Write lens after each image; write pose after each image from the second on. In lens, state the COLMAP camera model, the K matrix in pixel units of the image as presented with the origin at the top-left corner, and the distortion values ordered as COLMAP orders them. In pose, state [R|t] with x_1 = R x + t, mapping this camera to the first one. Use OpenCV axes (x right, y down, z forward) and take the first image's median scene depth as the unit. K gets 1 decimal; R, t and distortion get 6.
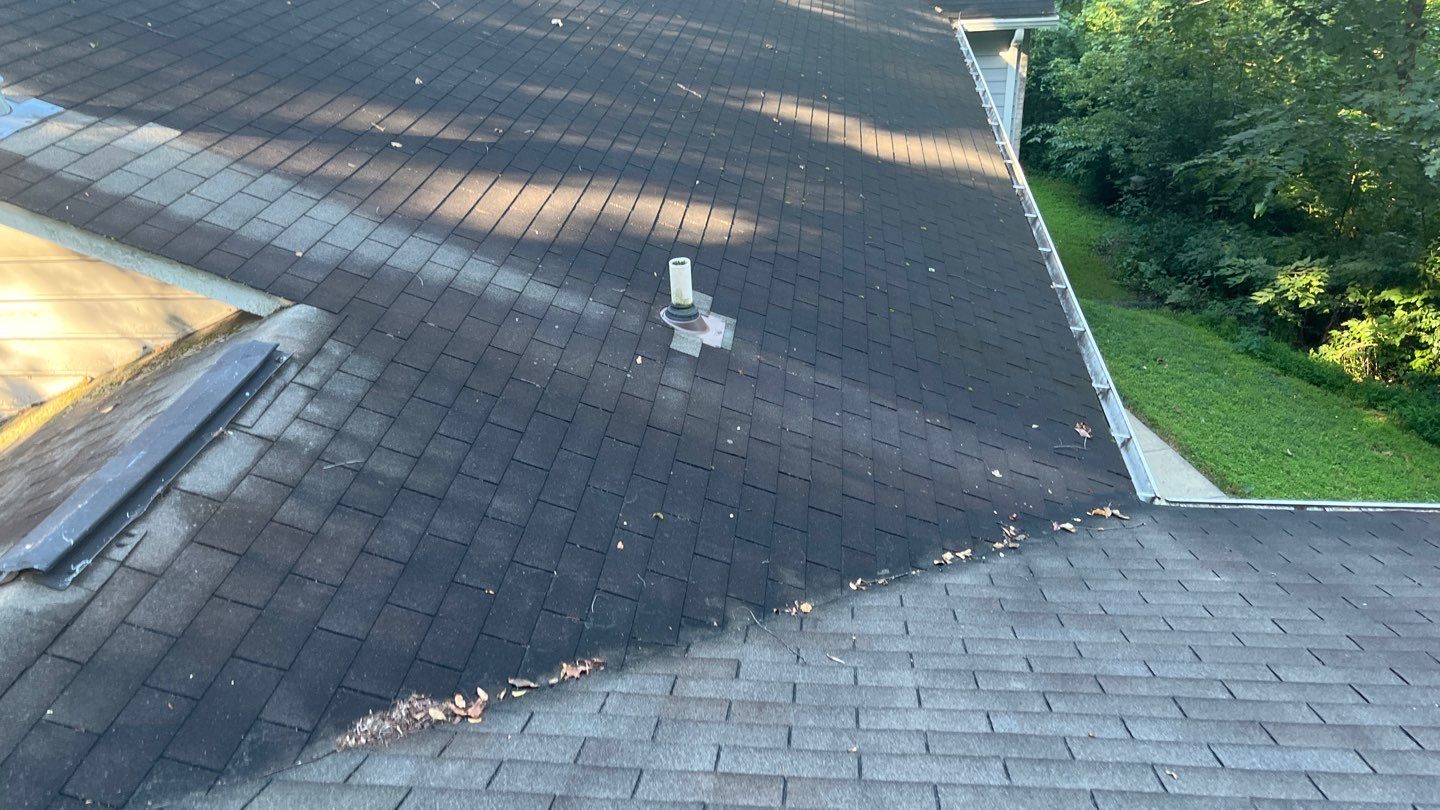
lens RADIAL K [[1080.8, 0, 719.4], [0, 1080.8, 414.9], [0, 0, 1]] dist [0.048509, -0.071264]
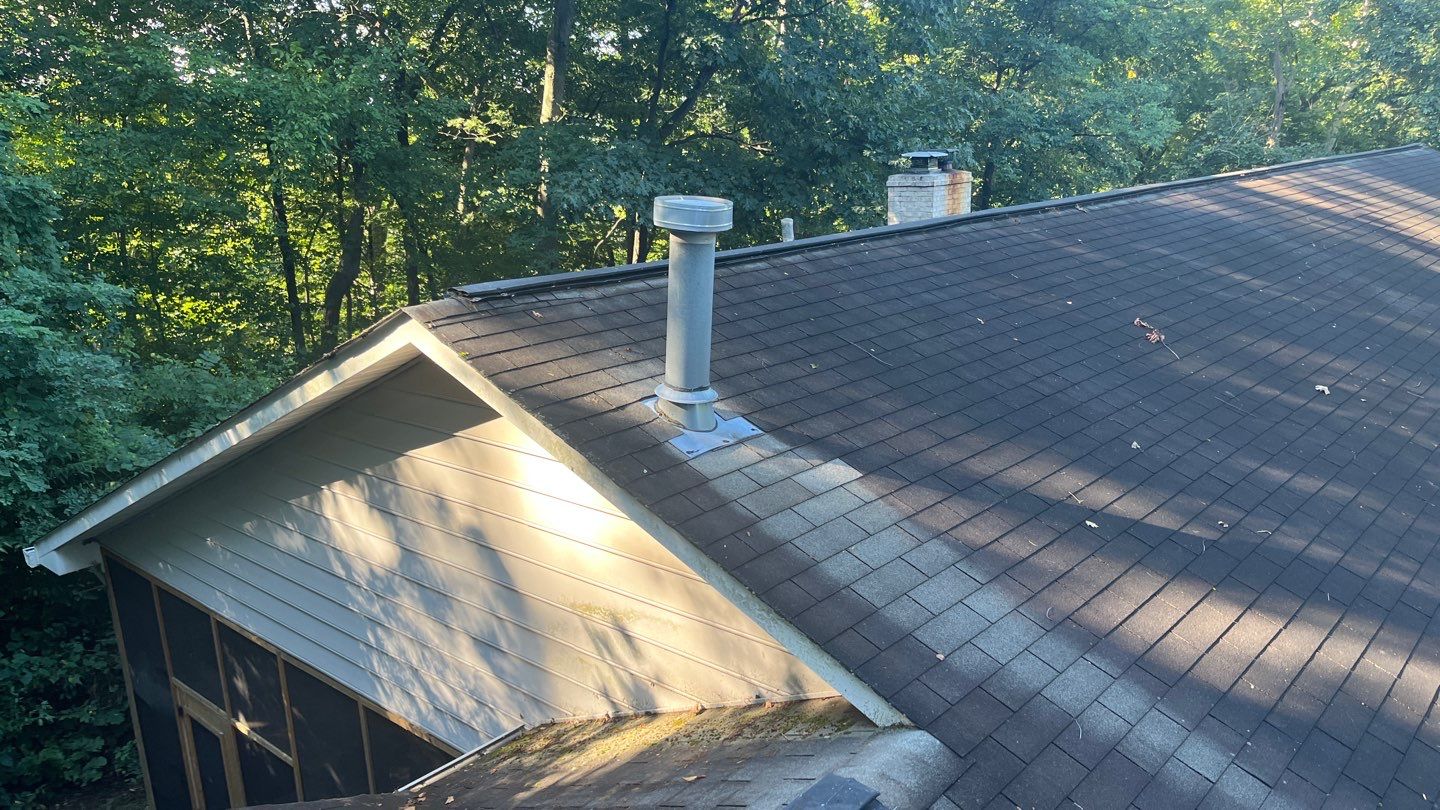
lens RADIAL K [[1031.1, 0, 746.3], [0, 1031.1, 402.9], [0, 0, 1]] dist [0.054410, -0.079582]
pose [[0.810989, 0.168729, -0.560203, -0.098982], [-0.301808, 0.940927, -0.153518, -0.162702], [0.501207, 0.293575, 0.814006, 0.232467]]
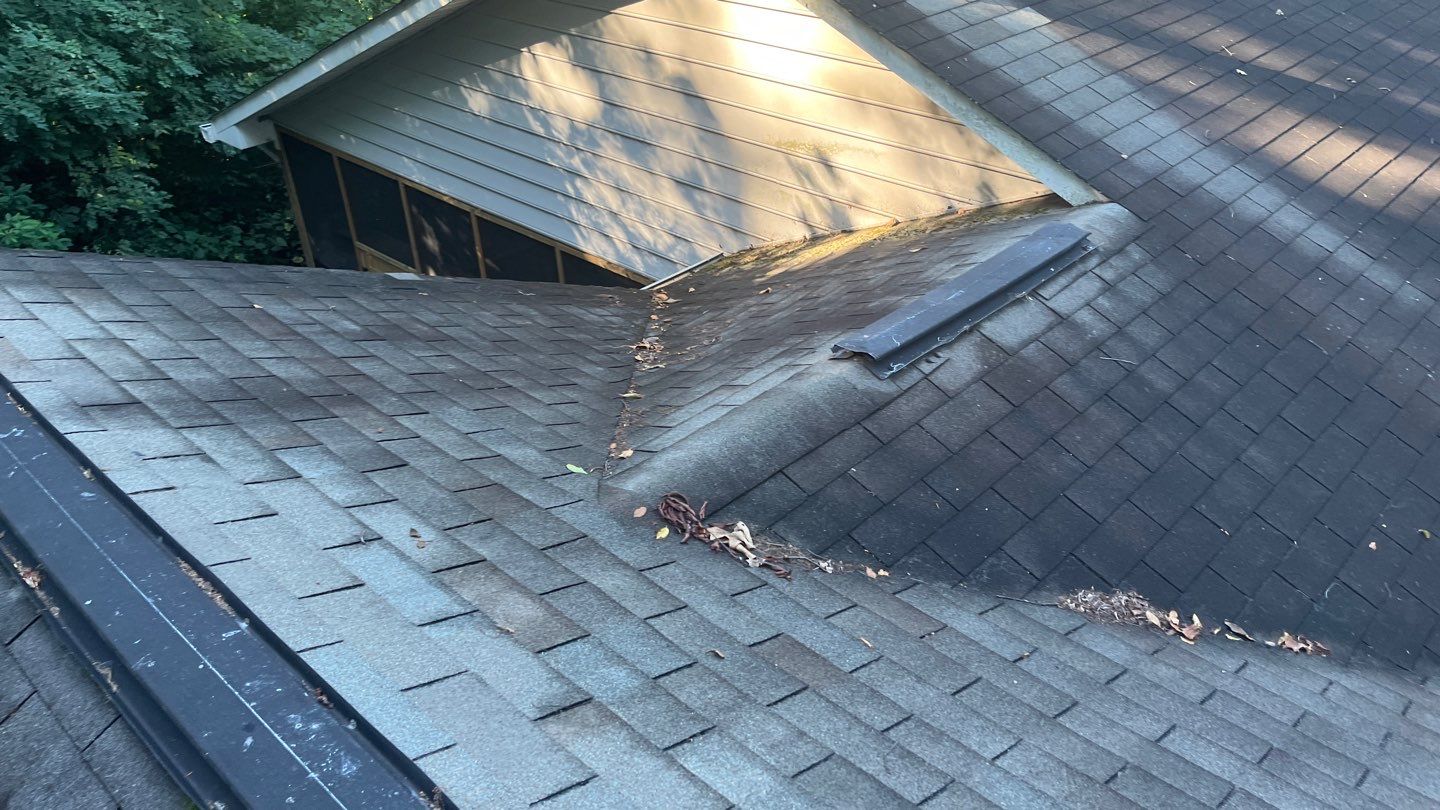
lens RADIAL K [[1080.8, 0, 719.4], [0, 1080.8, 414.9], [0, 0, 1]] dist [0.048509, -0.071264]
pose [[0.794696, 0.351420, -0.494936, -0.097450], [-0.323775, 0.935099, 0.144079, 0.055025], [0.513447, 0.045749, 0.856901, -0.059564]]
